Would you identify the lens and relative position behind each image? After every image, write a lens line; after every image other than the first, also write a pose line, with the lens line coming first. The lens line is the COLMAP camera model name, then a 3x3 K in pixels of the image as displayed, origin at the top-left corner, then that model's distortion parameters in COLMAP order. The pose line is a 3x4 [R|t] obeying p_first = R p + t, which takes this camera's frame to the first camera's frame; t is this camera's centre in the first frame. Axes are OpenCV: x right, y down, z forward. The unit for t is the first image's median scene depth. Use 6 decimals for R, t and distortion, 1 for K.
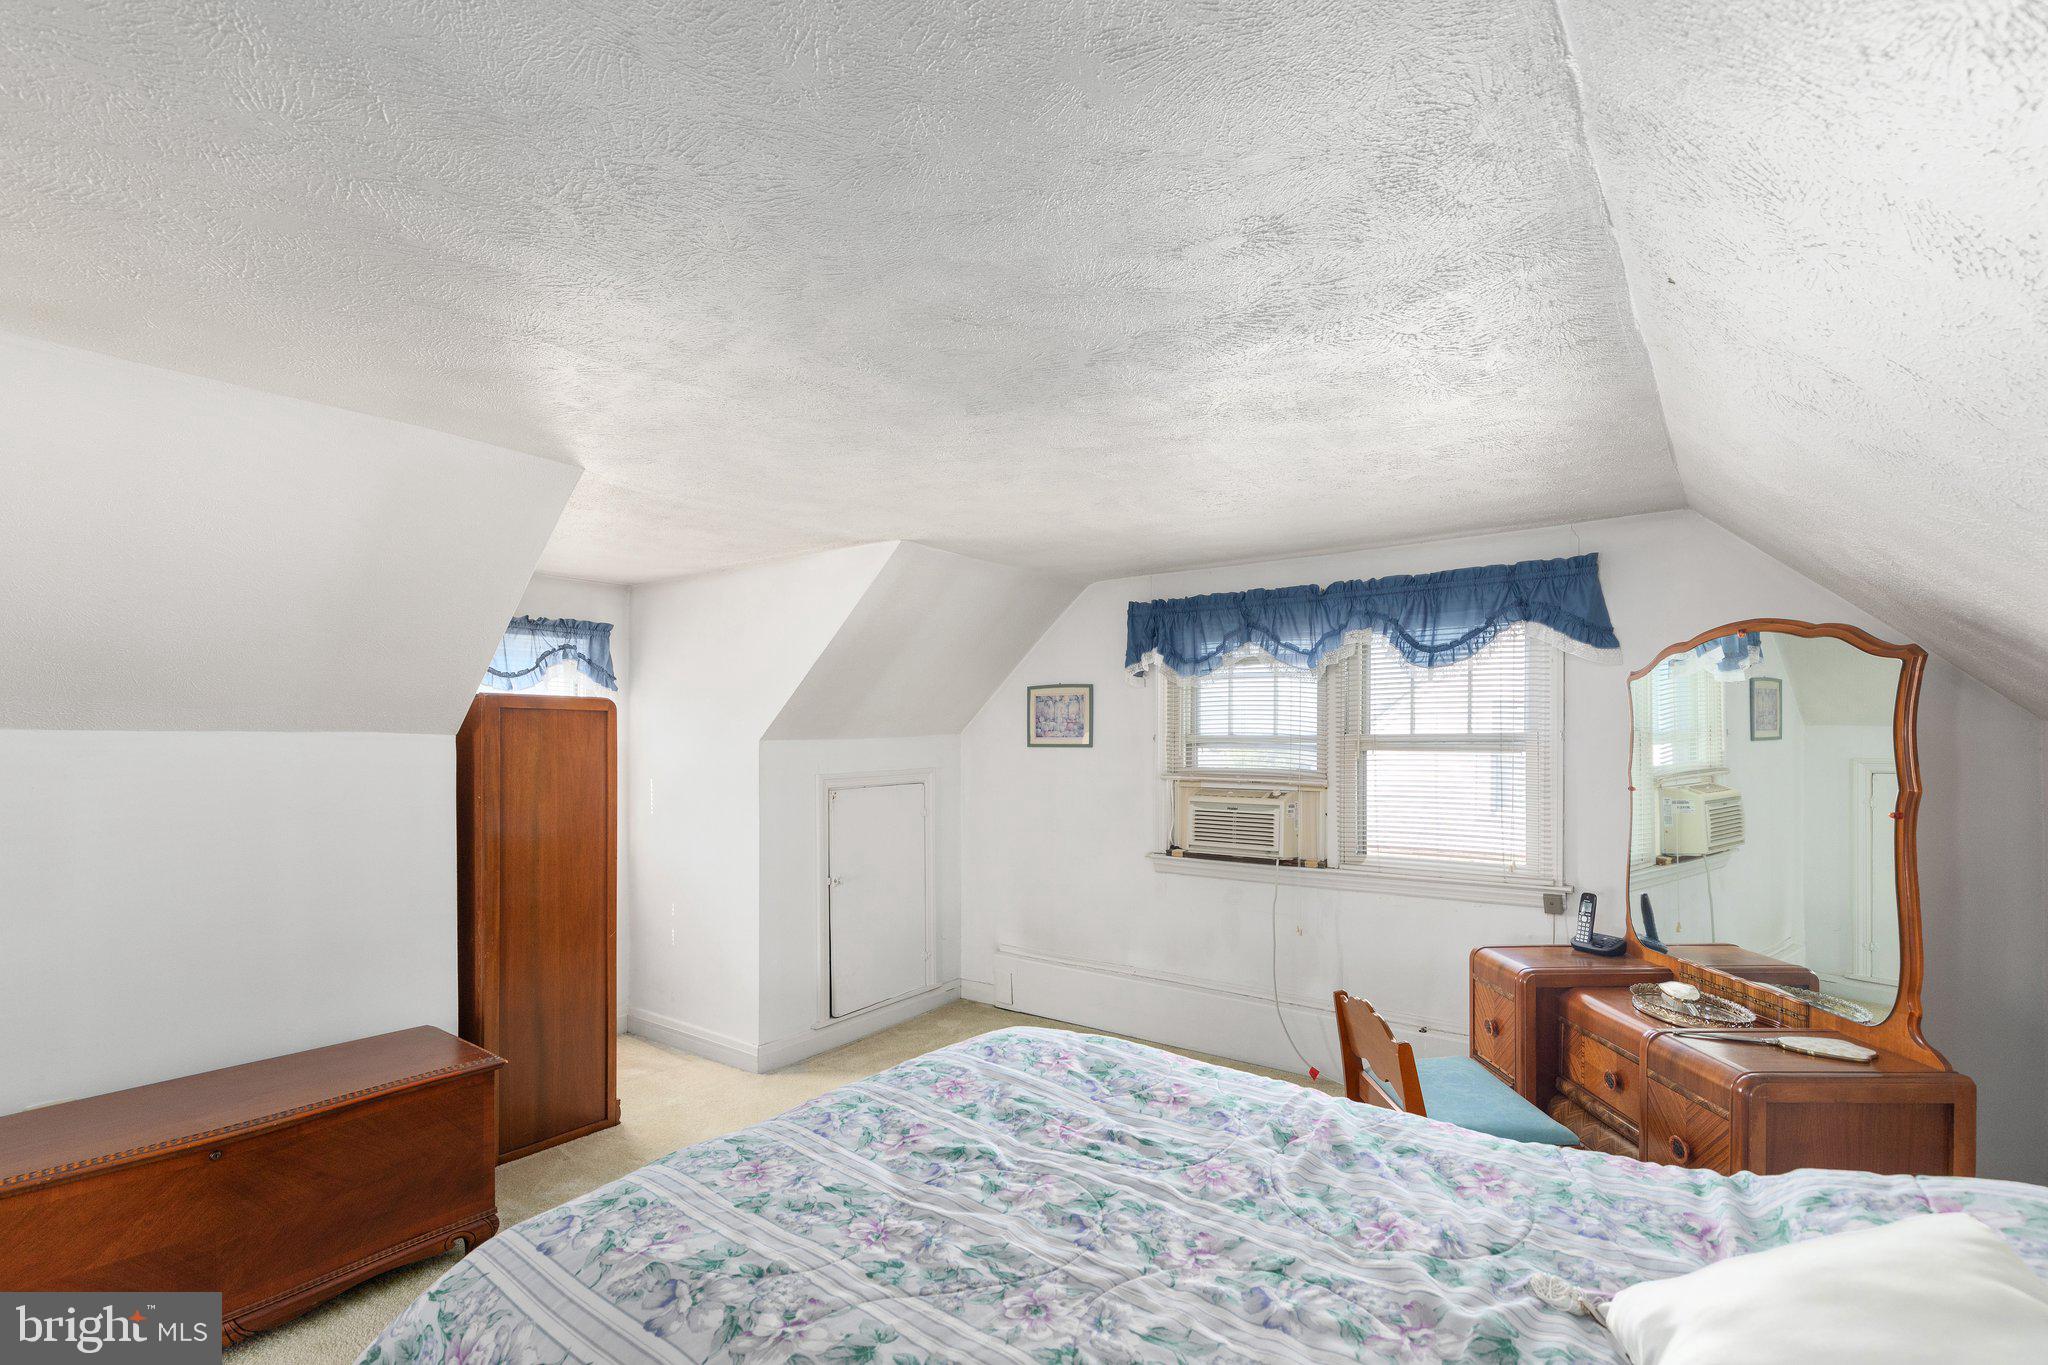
lens RADIAL K [[929.9, 0, 1022.2], [0, 929.9, 742.2], [0, 0, 1]] dist [0.003435, -0.001657]
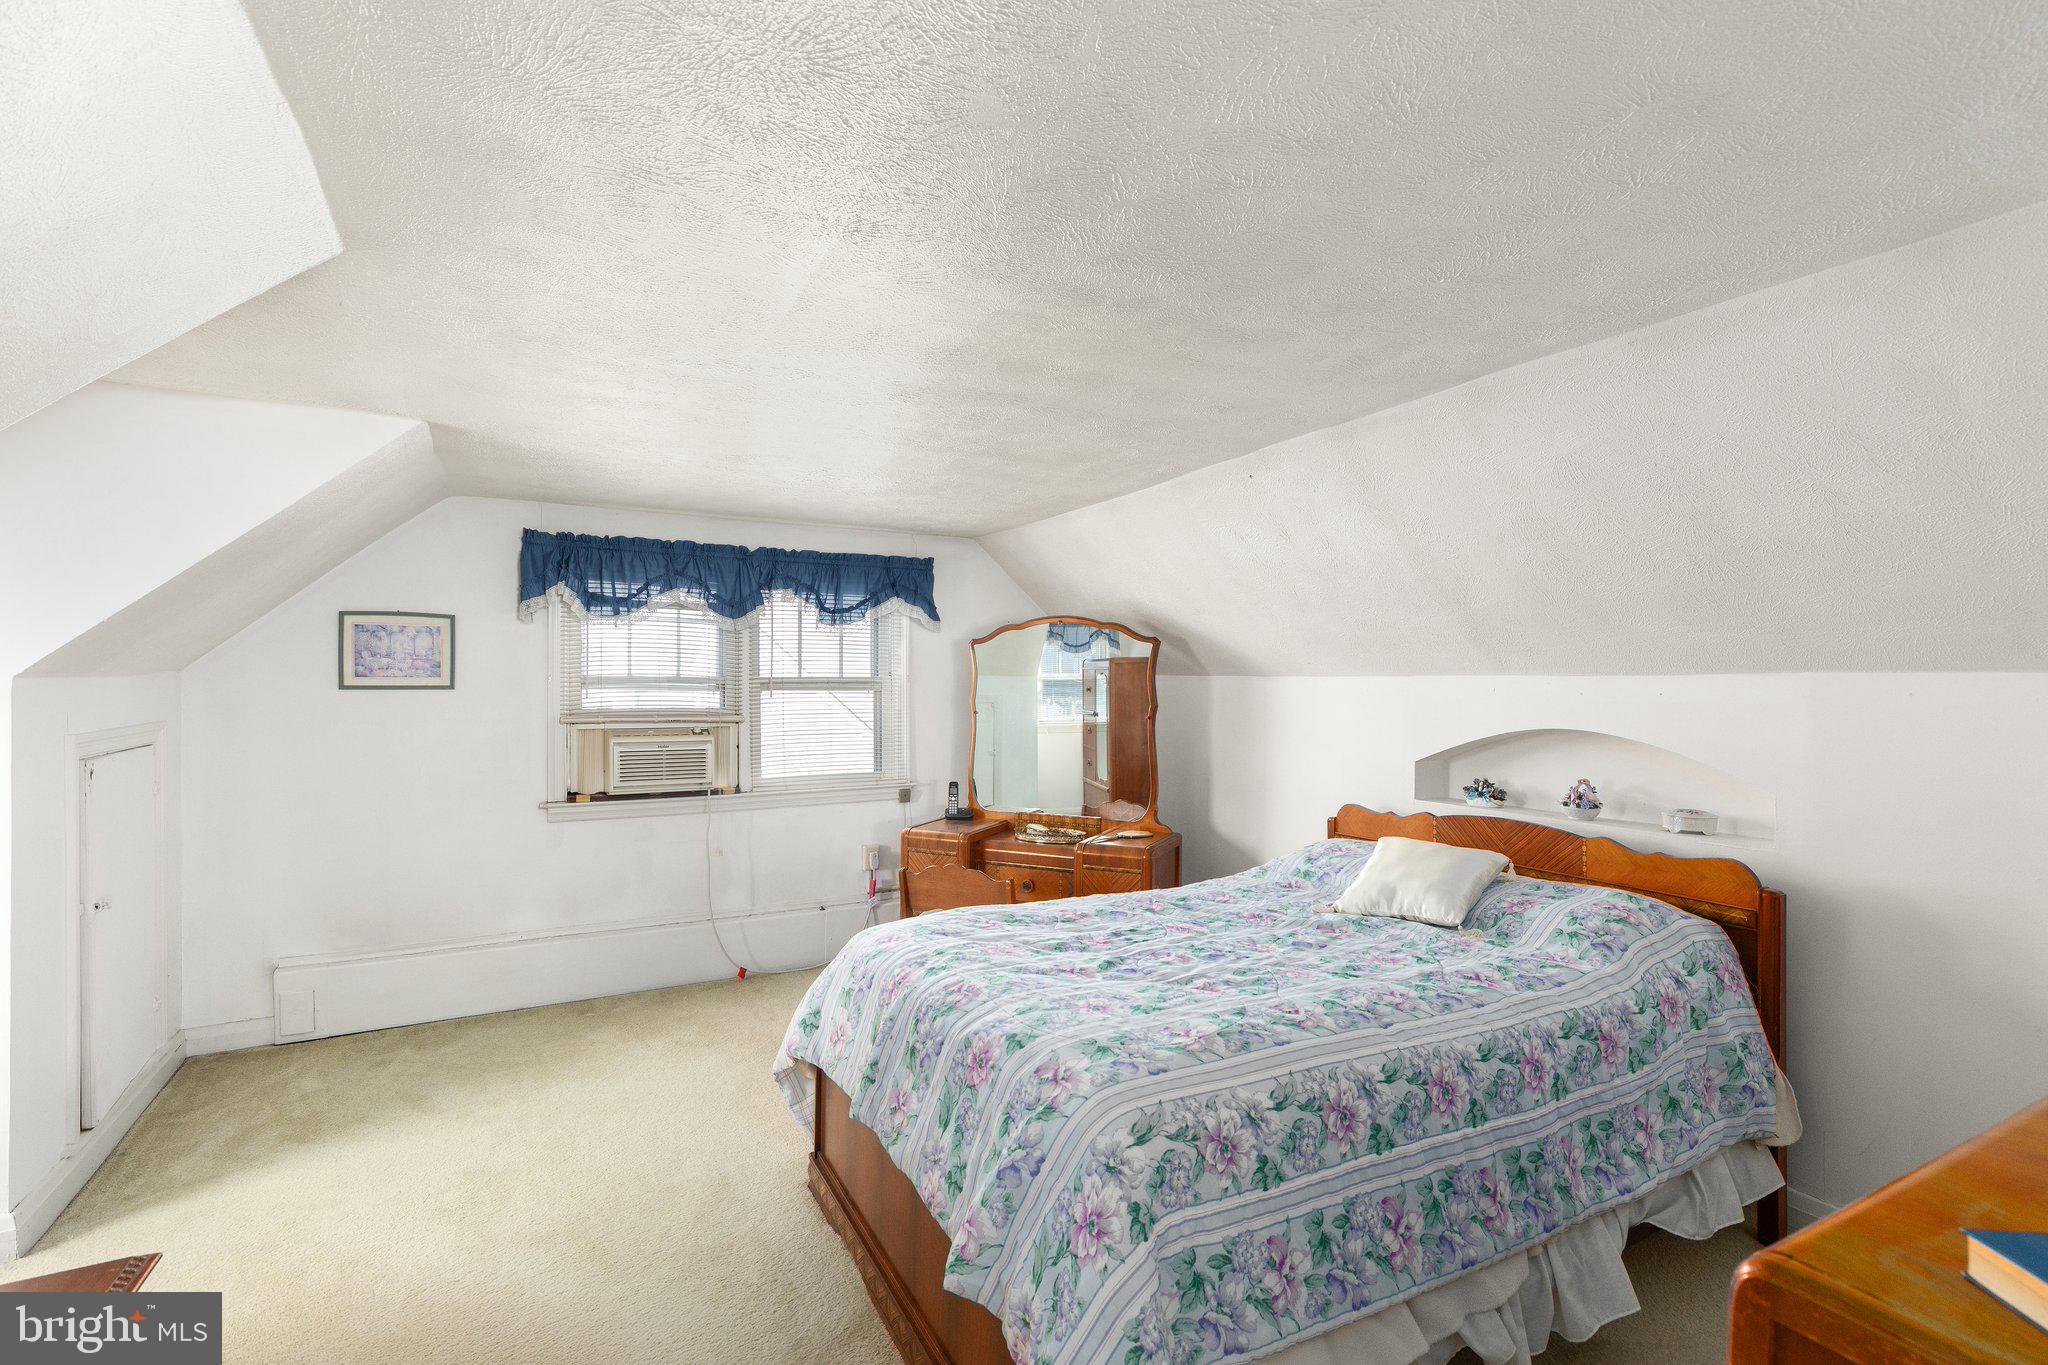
lens RADIAL K [[929.9, 0, 1012.2], [0, 929.9, 680.3], [0, 0, 1]] dist [0.003435, -0.001657]
pose [[0.425200, 0.006255, 0.905078, -0.556477], [0.001921, 0.999968, -0.007814, 0.005770], [-0.905097, 0.005061, 0.425174, 0.201974]]
